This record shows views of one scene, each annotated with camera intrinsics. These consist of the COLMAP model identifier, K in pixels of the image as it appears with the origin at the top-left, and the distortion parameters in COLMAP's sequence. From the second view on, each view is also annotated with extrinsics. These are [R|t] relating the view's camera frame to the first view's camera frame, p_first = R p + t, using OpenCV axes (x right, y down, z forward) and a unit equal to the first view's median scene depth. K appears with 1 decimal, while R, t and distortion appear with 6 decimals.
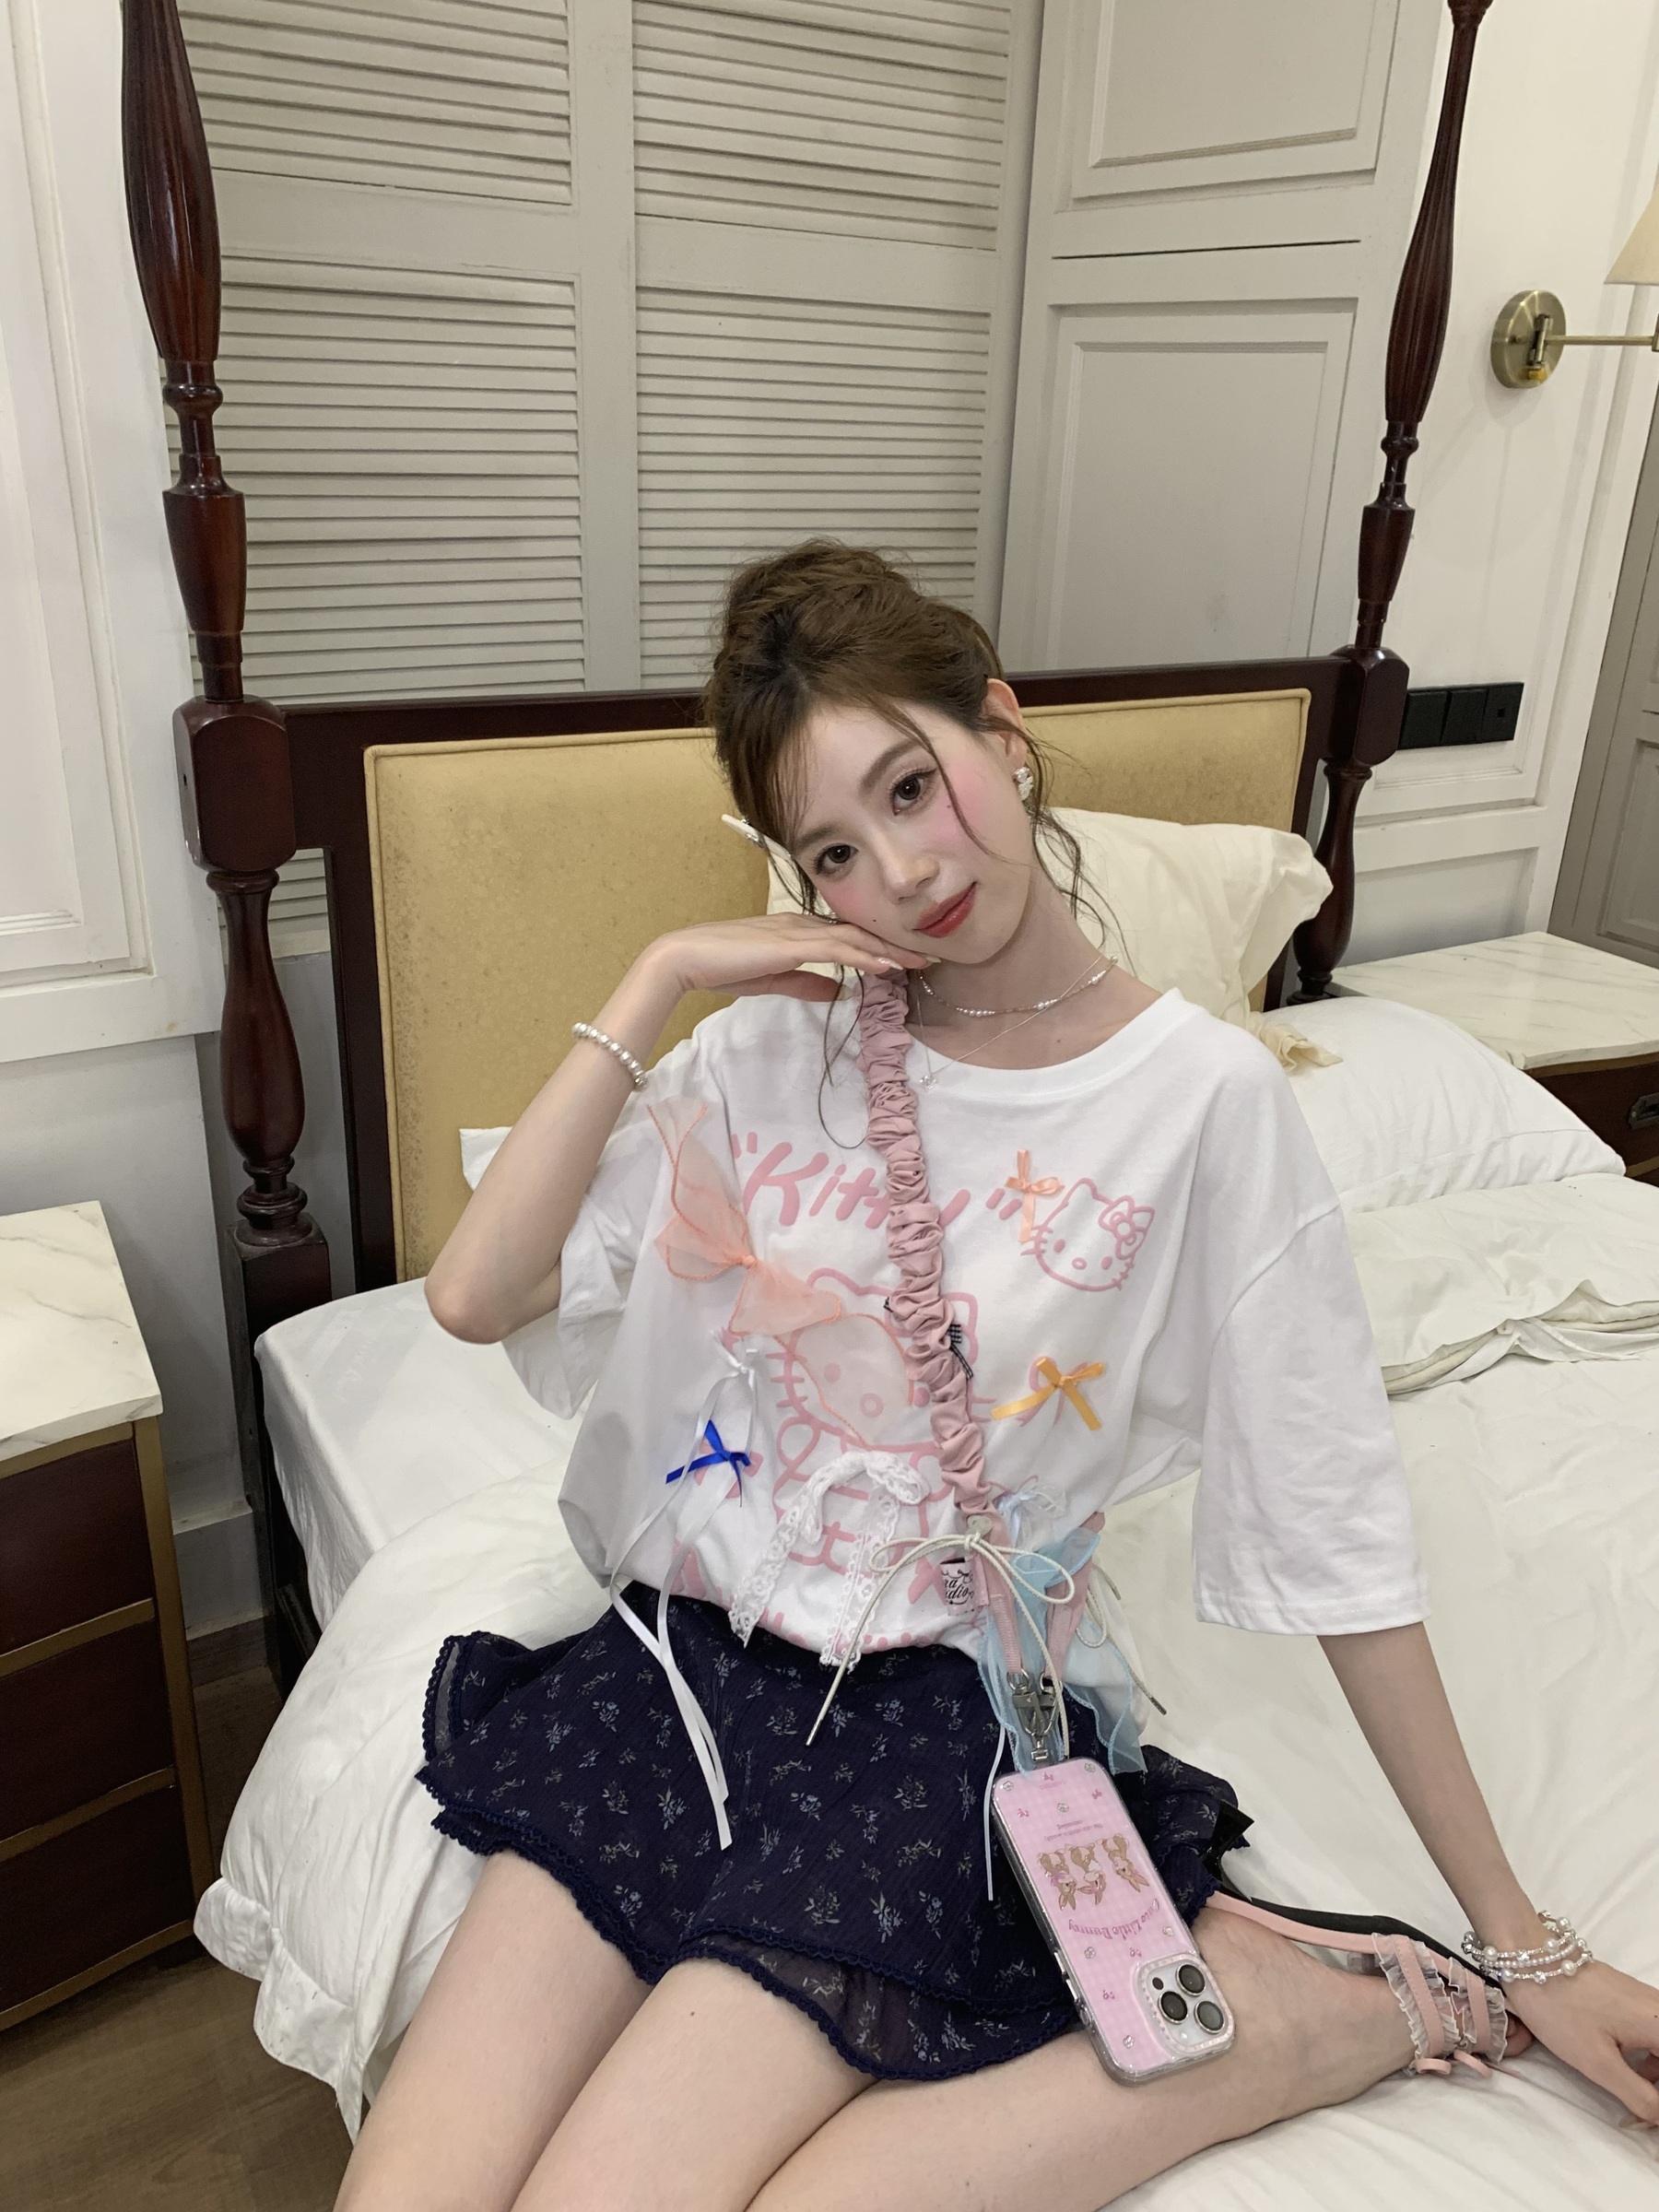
lens RADIAL K [[1675.7, 0, 842.7], [0, 1675.7, 1084.1], [0, 0, 1]] dist [0.017325, -0.011254]
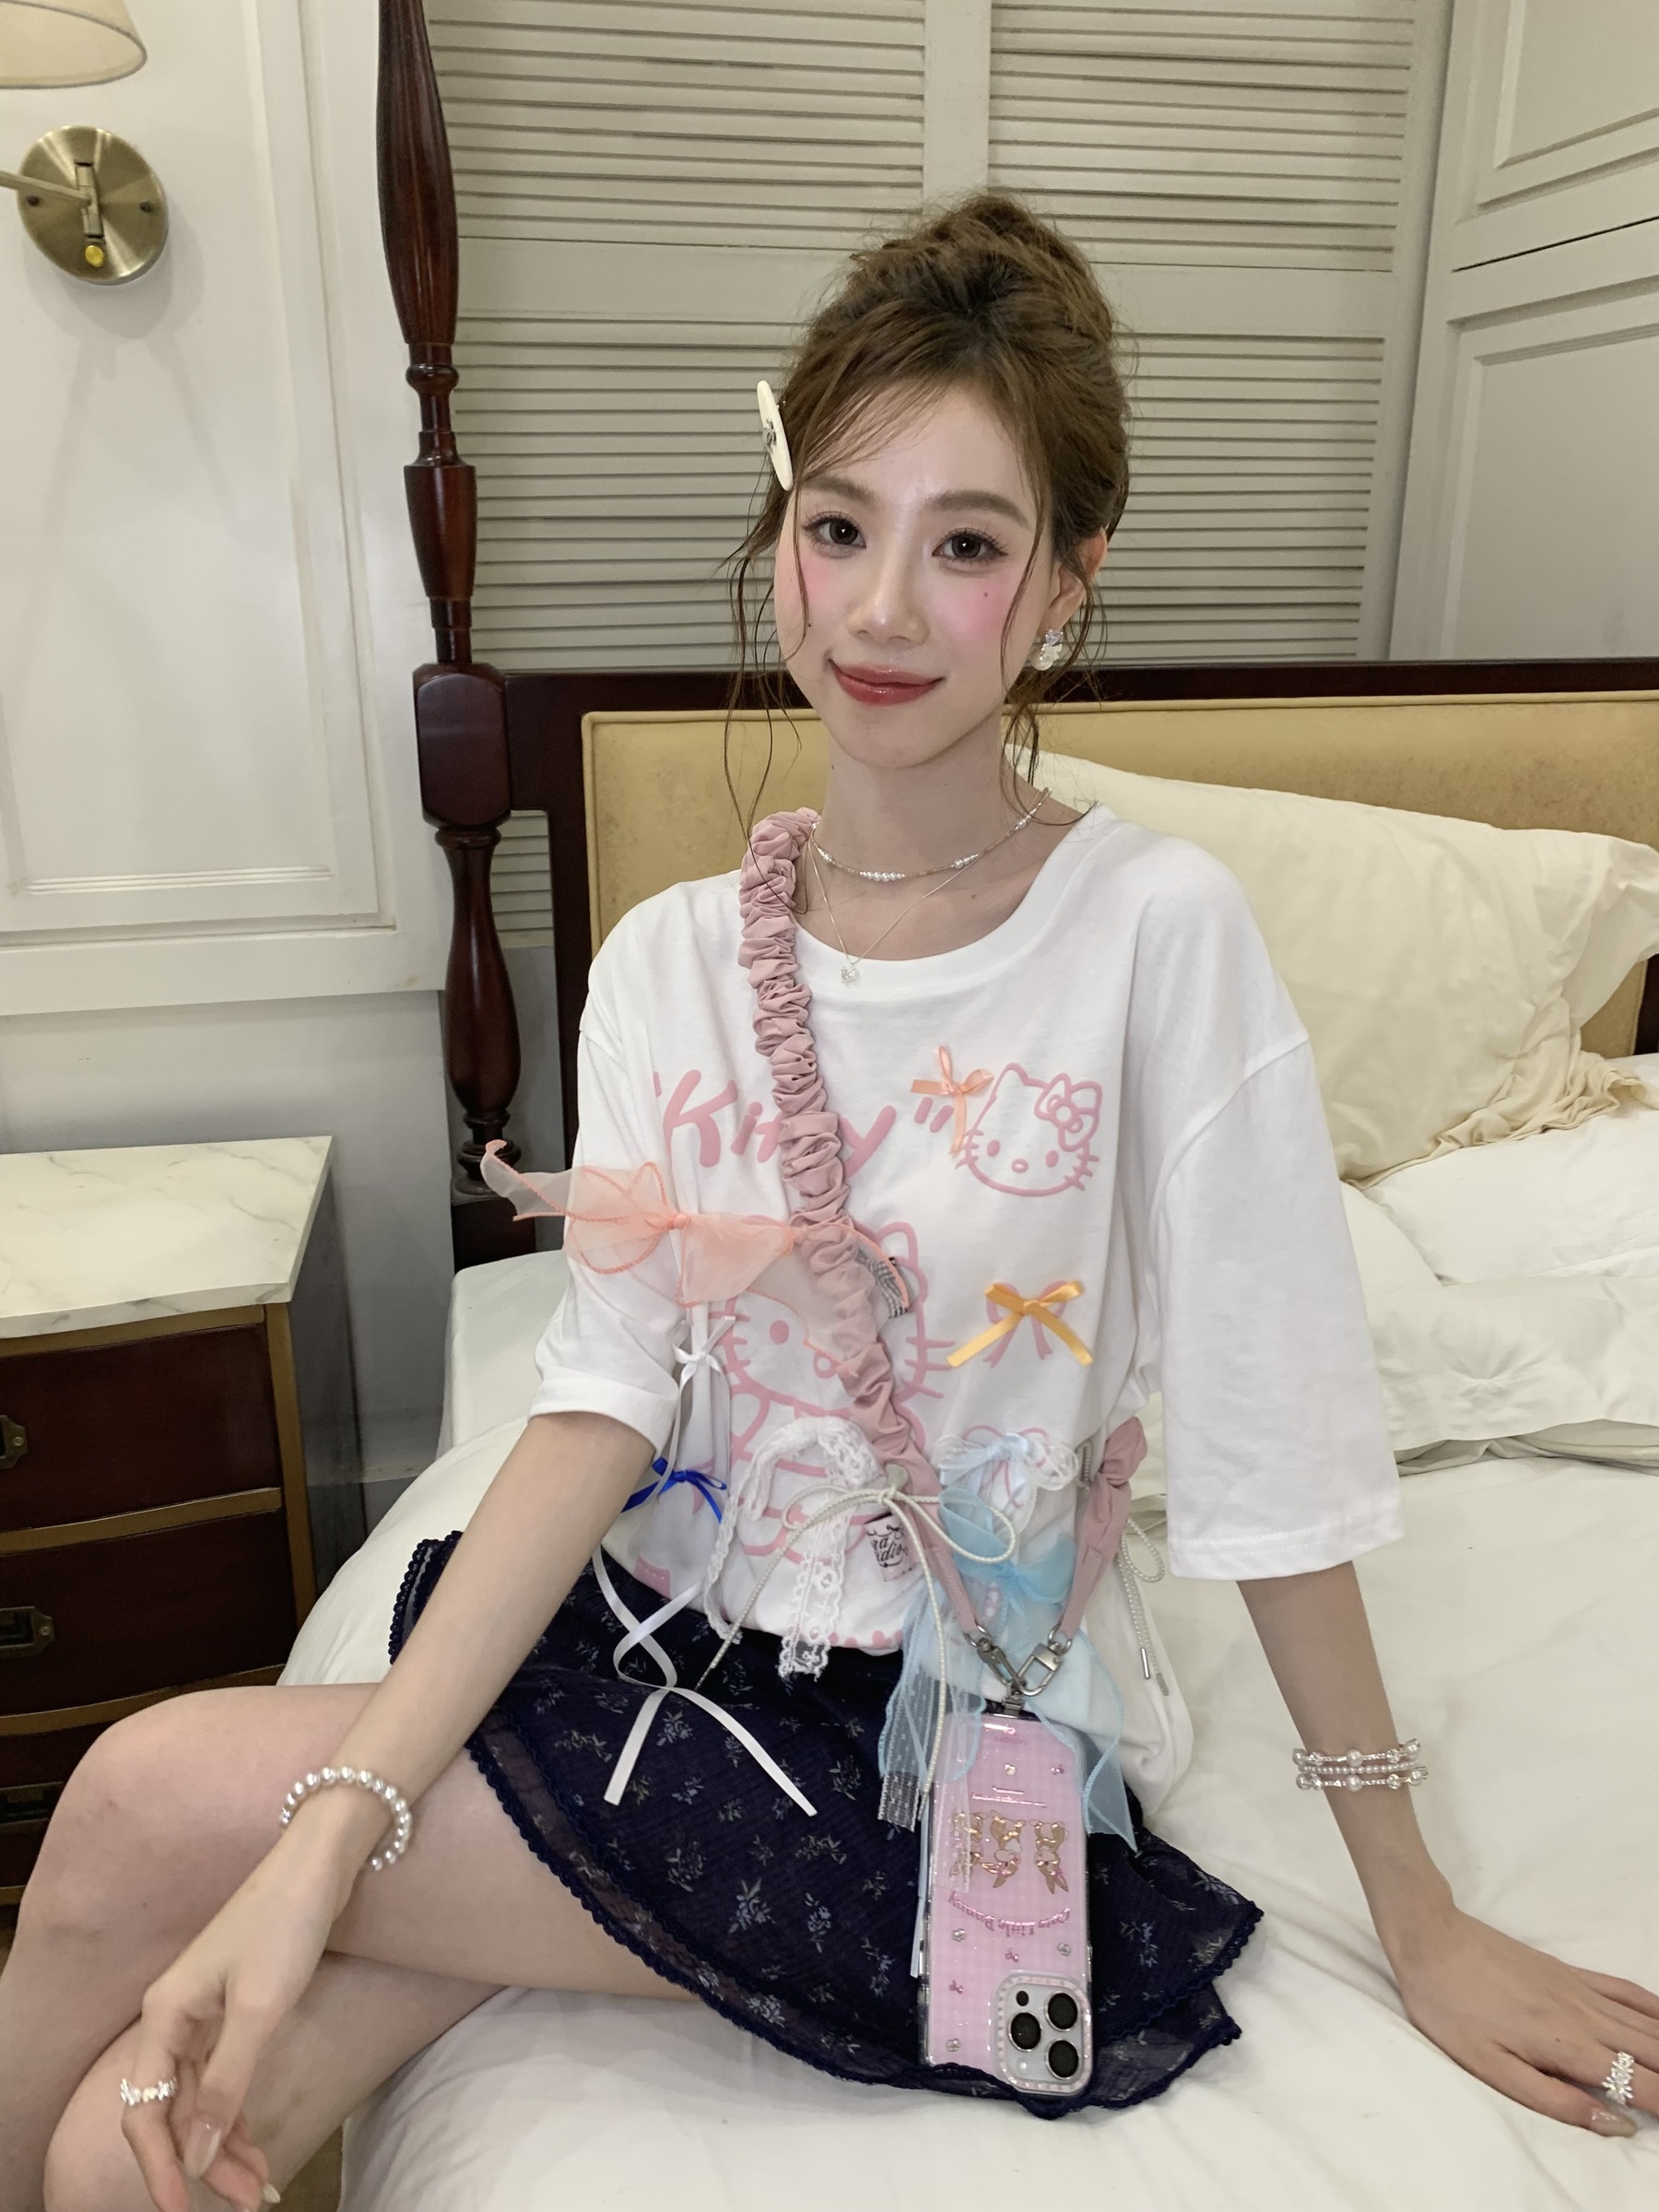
lens RADIAL K [[1675.7, 0, 821.0], [0, 1675.7, 1110.0], [0, 0, 1]] dist [0.017325, -0.011254]
pose [[0.945613, 0.057002, -0.320260, 0.160628], [-0.082232, 0.994438, -0.065805, 0.080105], [0.314728, 0.088561, 0.945041, 0.070599]]
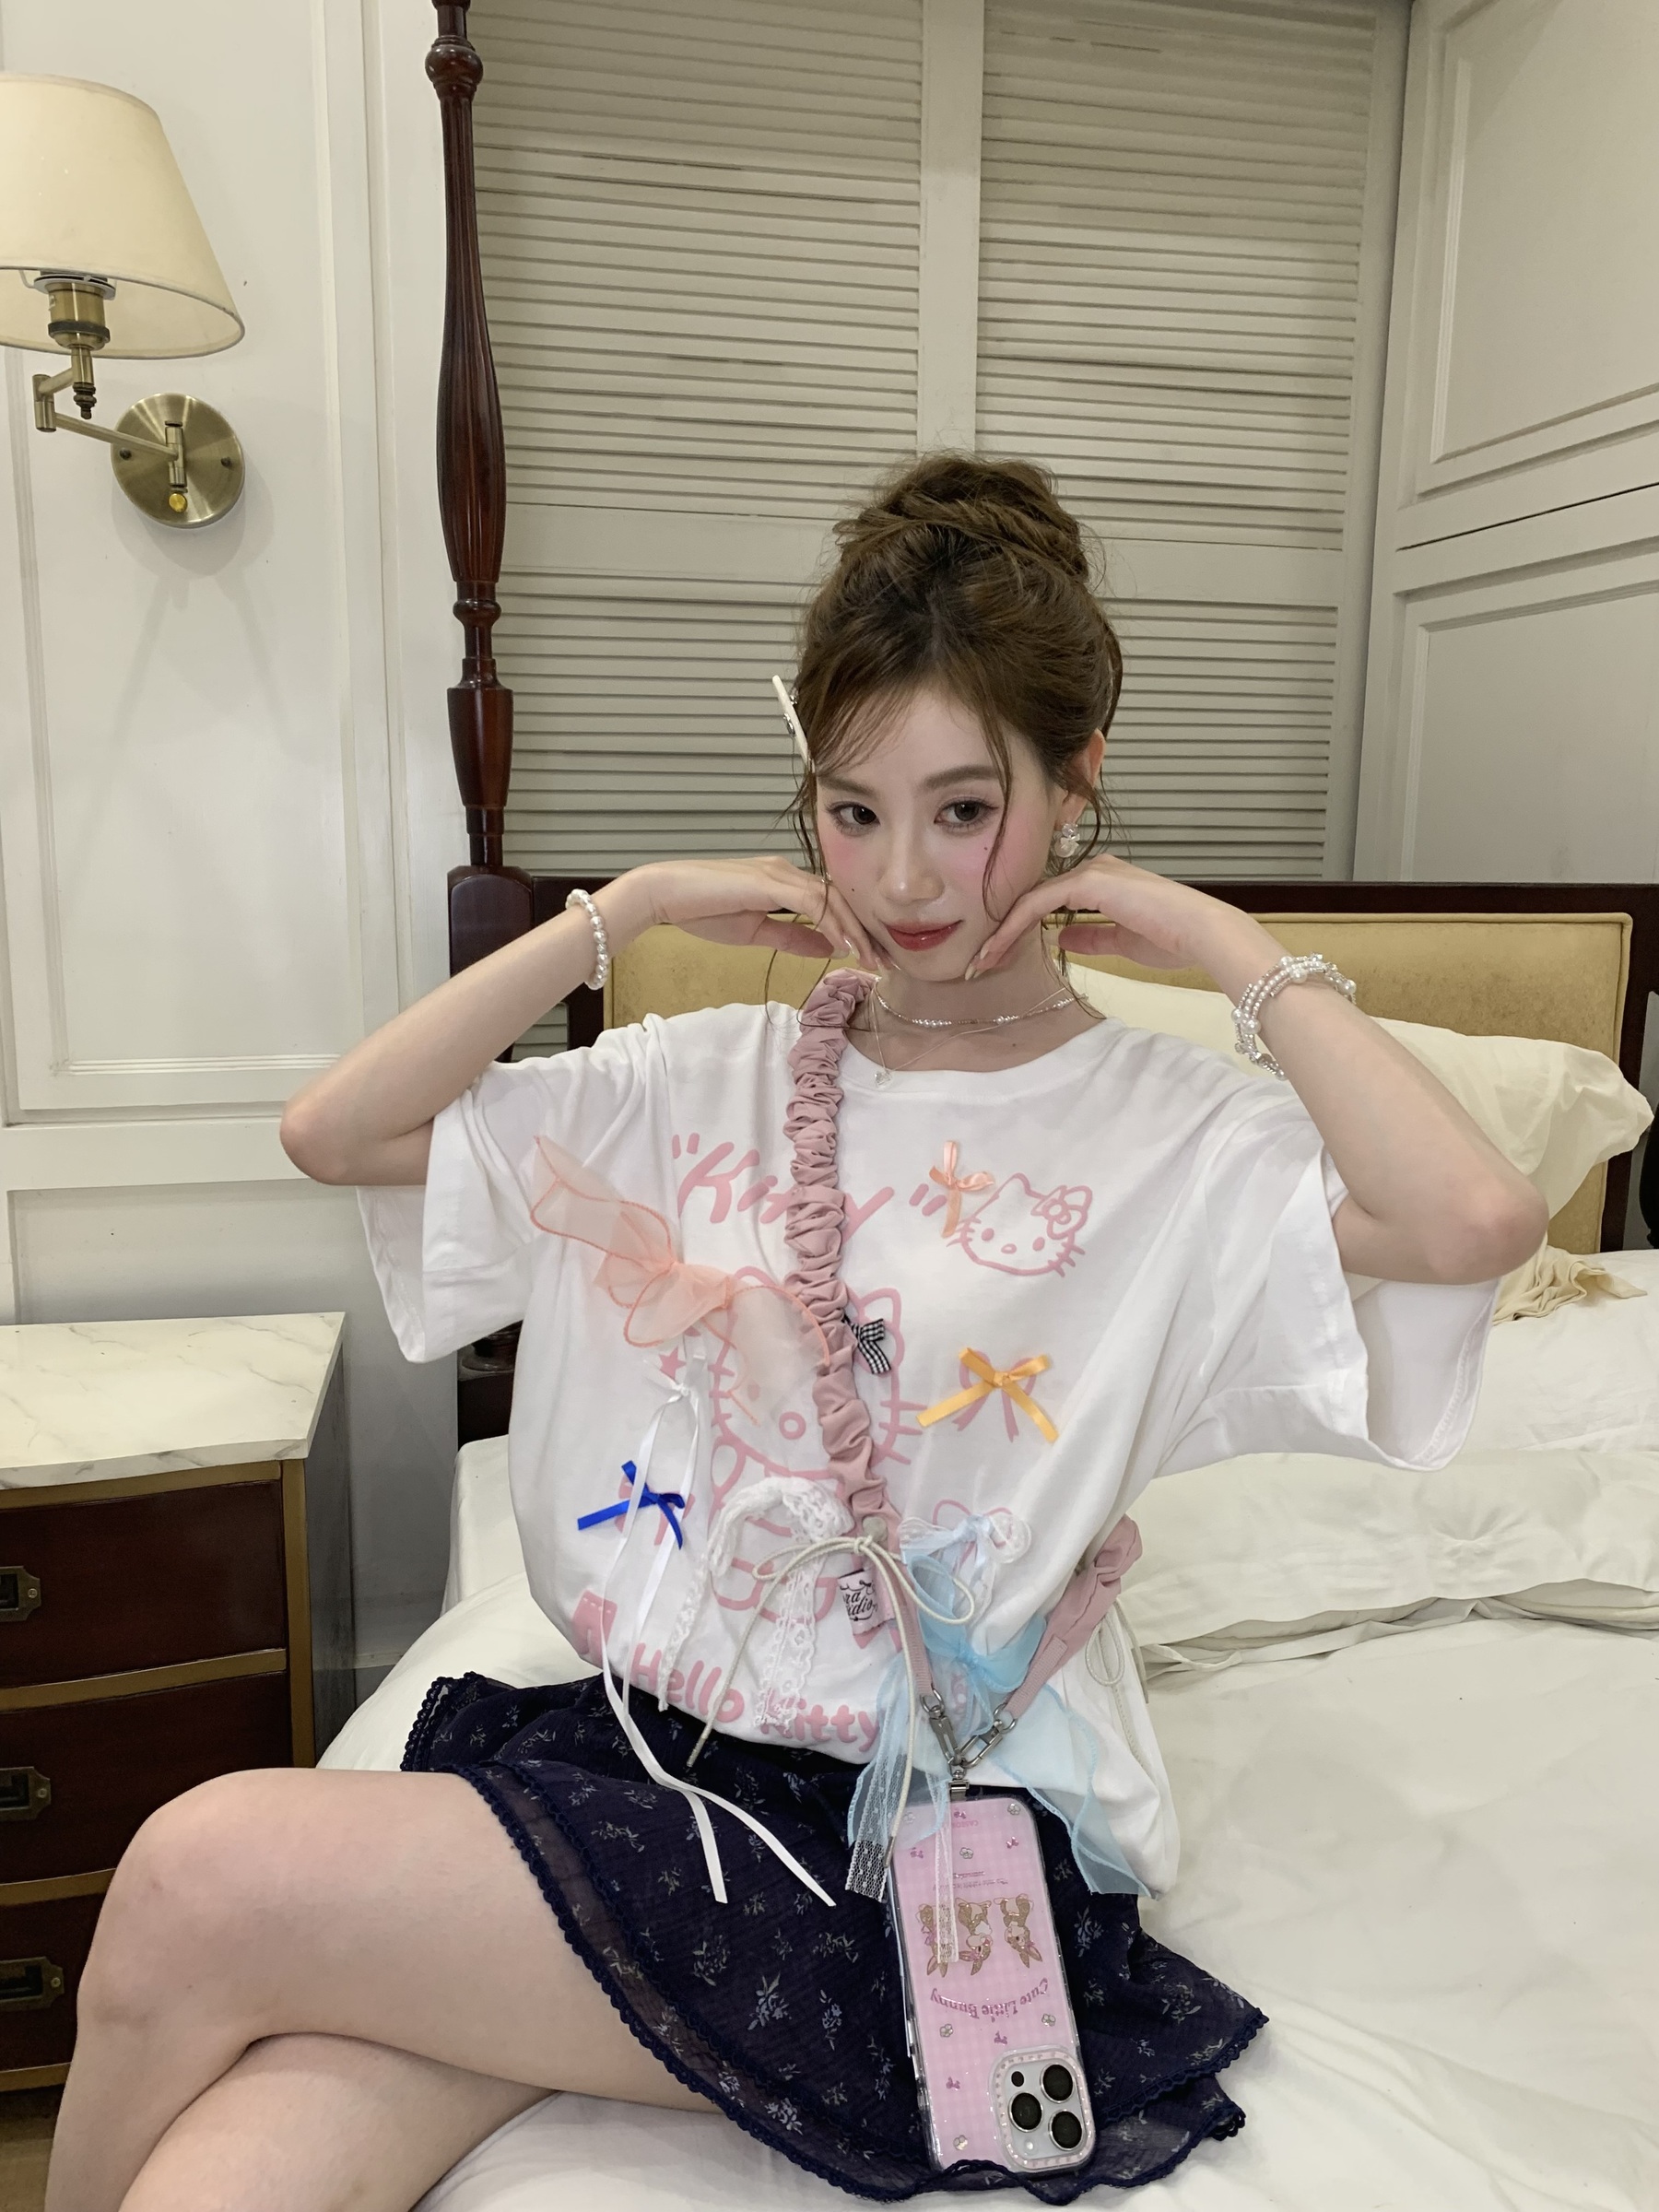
lens RADIAL K [[1675.7, 0, 818.9], [0, 1675.7, 1123.9], [0, 0, 1]] dist [0.017325, -0.011254]
pose [[0.949321, 0.024254, -0.313372, 0.161346], [-0.092365, 0.974523, -0.204385, 0.119598], [0.300431, 0.222972, 0.927375, 0.036464]]
